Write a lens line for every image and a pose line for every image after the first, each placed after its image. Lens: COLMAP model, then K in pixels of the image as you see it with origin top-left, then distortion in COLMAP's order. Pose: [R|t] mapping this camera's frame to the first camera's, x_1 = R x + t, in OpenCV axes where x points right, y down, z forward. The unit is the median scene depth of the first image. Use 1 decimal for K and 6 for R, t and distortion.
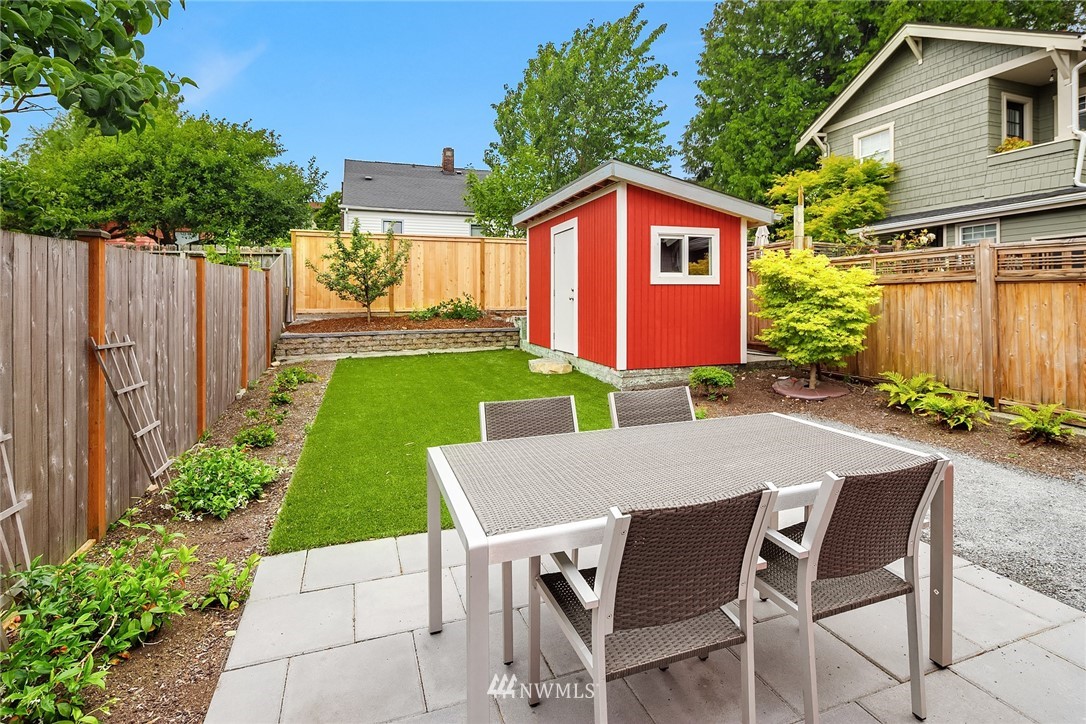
lens RADIAL K [[524.8, 0, 545.0], [0, 524.8, 292.4], [0, 0, 1]] dist [0.005205, -0.004138]
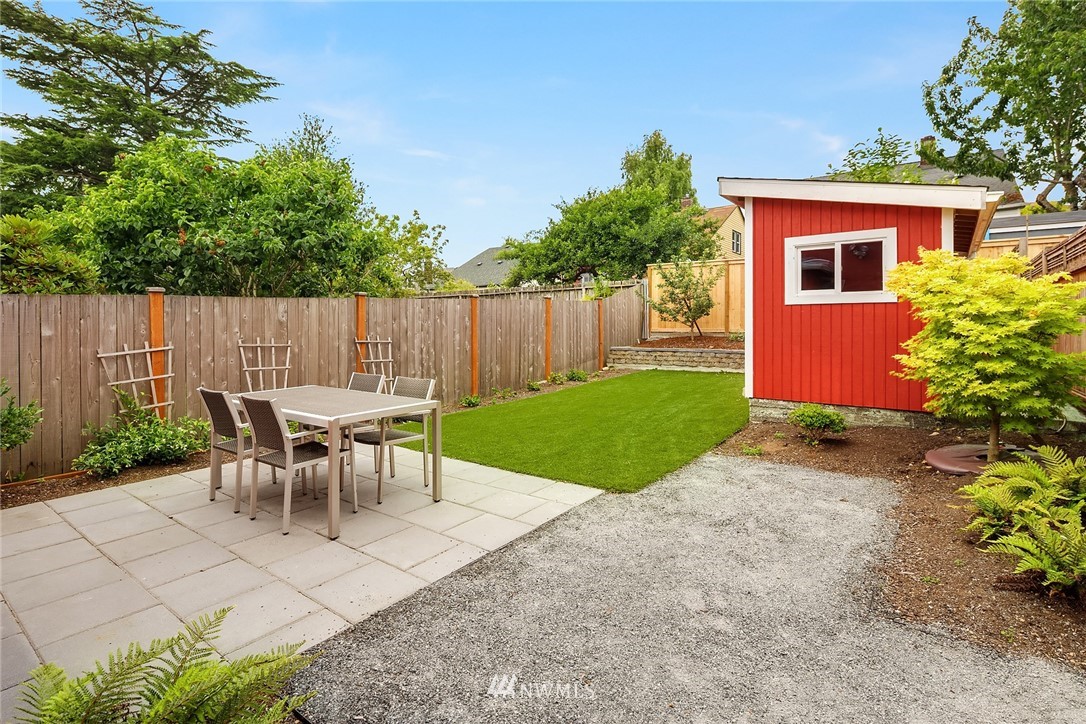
lens RADIAL K [[524.8, 0, 534.3], [0, 524.8, 310.3], [0, 0, 1]] dist [0.005205, -0.004138]
pose [[0.531436, -0.015423, -0.846958, 0.454513], [0.011819, 0.999872, -0.010791, -0.001059], [0.847016, -0.004276, 0.531550, 0.110356]]
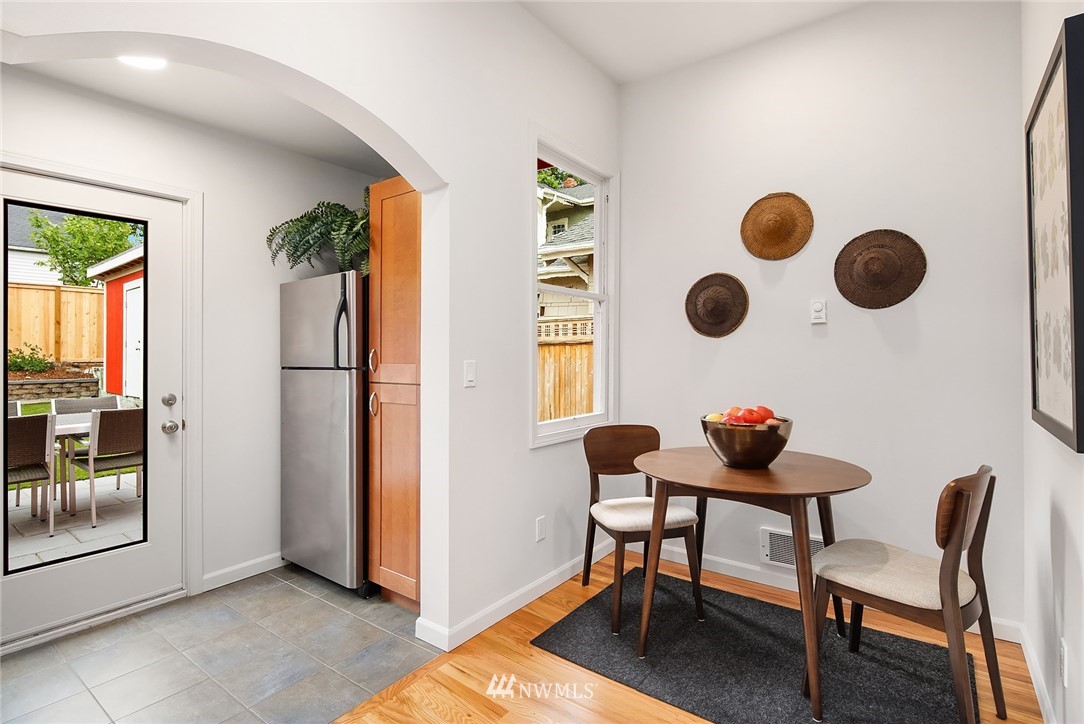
lens RADIAL K [[523.9, 0, 543.5], [0, 523.9, 351.0], [0, 0, 1]] dist [0.005205, -0.004138]
pose [[0.844434, 0.006414, 0.535622, 0.137520], [-0.010054, 0.999942, 0.003876, 0.002084], [-0.535566, -0.008658, 0.844449, -0.322682]]
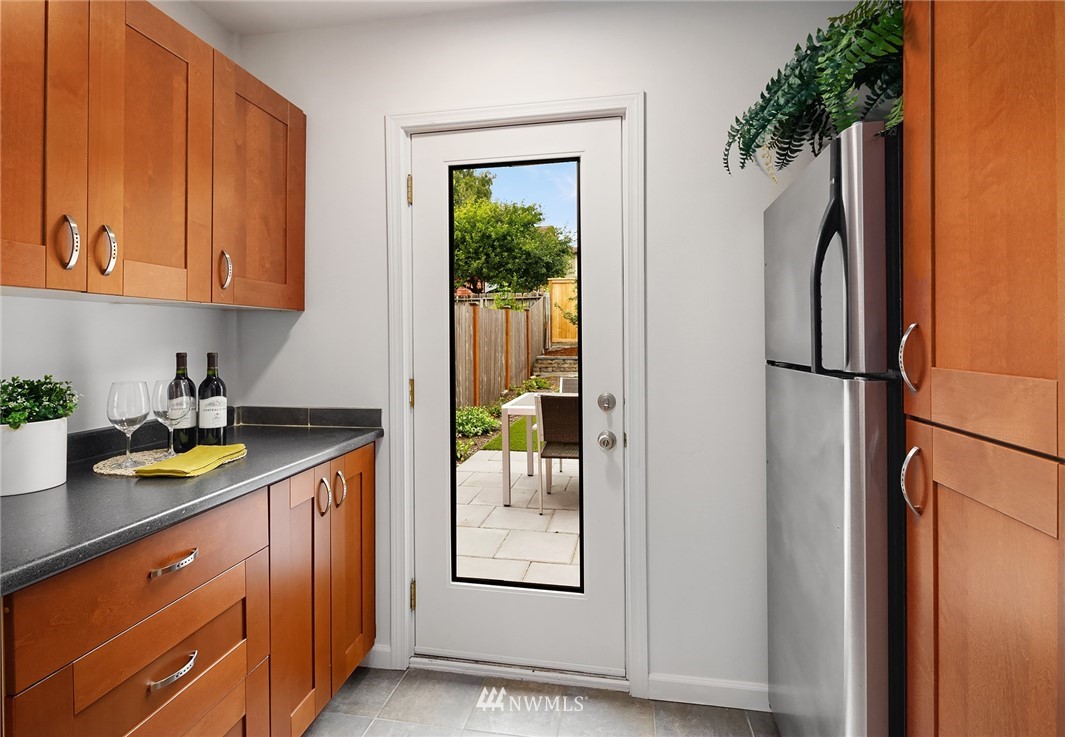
lens RADIAL K [[535.8, 0, 534.2], [0, 535.8, 332.8], [0, 0, 1]] dist [0.004760, -0.000423]
pose [[0.855404, -0.001570, -0.517960, 0.193432], [0.007843, 0.999920, 0.009922, 0.002964], [0.517903, -0.012549, 0.855347, -0.183132]]
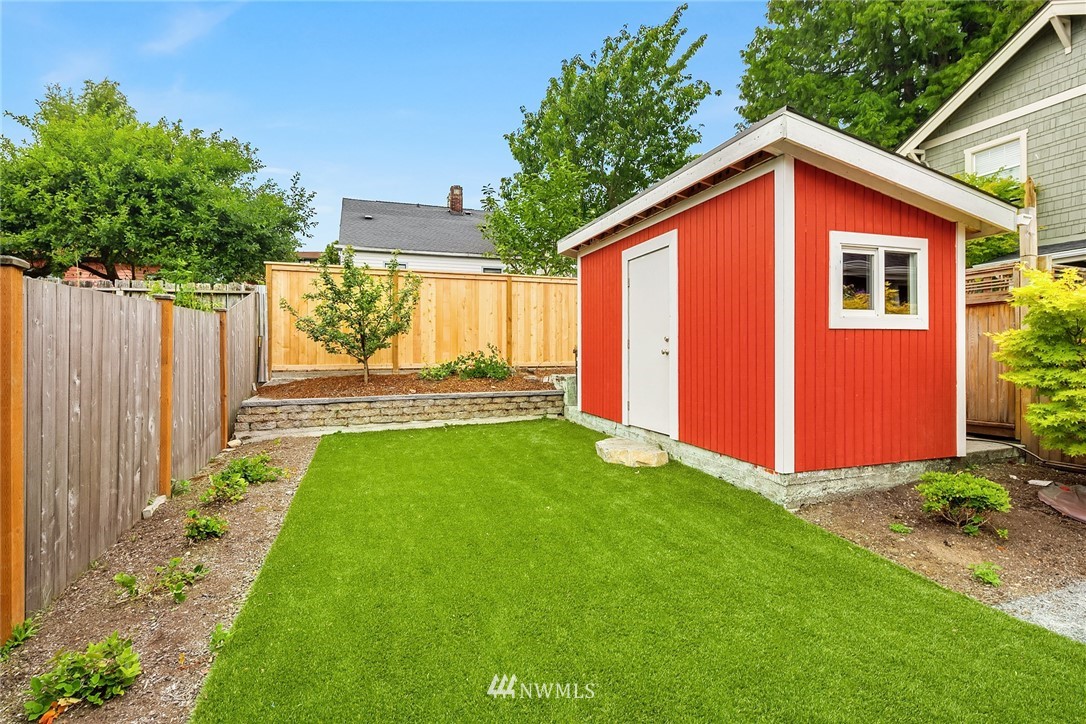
lens RADIAL K [[524.8, 0, 538.3], [0, 524.8, 348.1], [0, 0, 1]] dist [0.005205, -0.004138]
pose [[0.999892, 0.001260, -0.014615, -0.076408], [-0.001184, 0.999986, 0.005201, 0.002519], [0.014622, -0.005183, 0.999880, 0.248970]]
